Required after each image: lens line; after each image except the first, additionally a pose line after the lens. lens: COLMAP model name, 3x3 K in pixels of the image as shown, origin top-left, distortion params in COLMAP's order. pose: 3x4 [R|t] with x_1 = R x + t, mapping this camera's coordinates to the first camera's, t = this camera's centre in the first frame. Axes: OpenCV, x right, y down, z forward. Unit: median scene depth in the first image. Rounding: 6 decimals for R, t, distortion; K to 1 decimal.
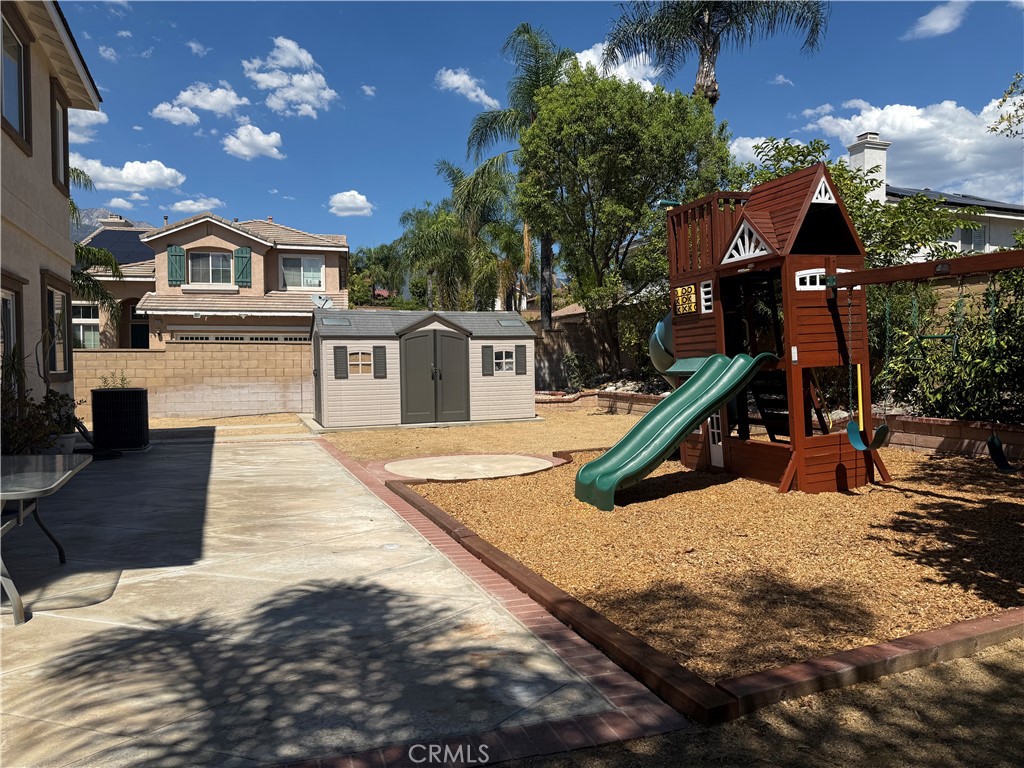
lens RADIAL K [[713.5, 0, 512.0], [0, 713.5, 384.0], [0, 0, 1]] dist [-0.005400, -0.001975]
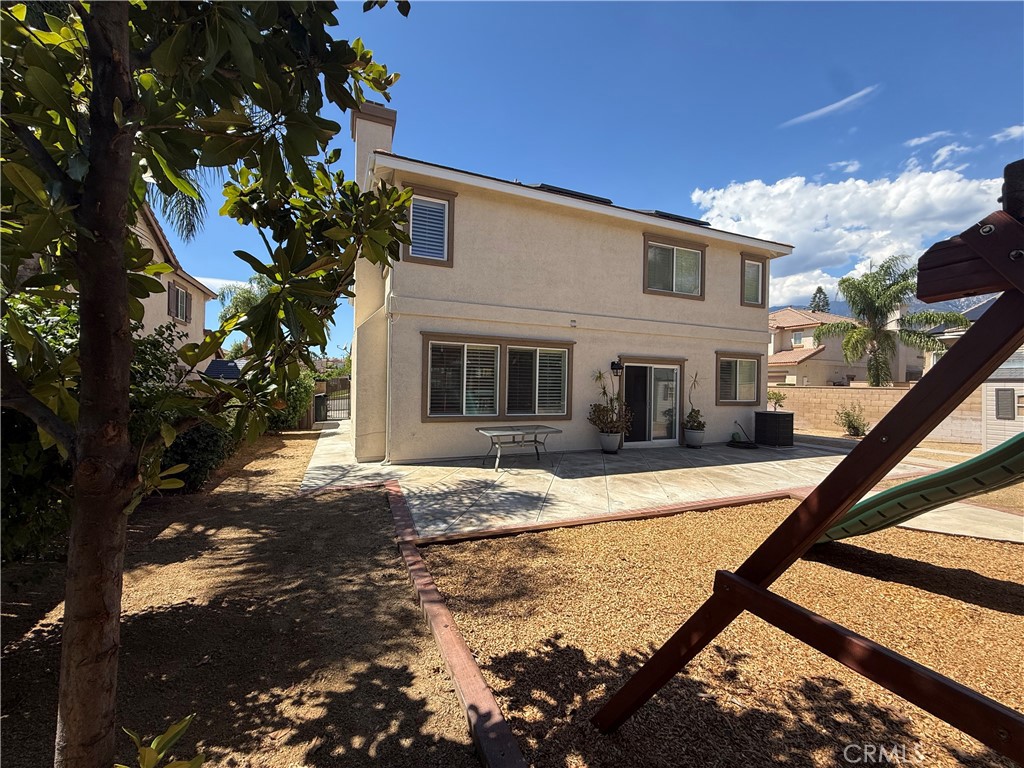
lens RADIAL K [[411.0, 0, 512.0], [0, 411.0, 384.0], [0, 0, 1]] dist [0.000315, 0.000098]
pose [[0.026818, 0.007649, -0.999611, 1.396038], [-0.043428, 0.999036, 0.006479, -0.128749], [0.998697, 0.043237, 0.027125, 1.023734]]
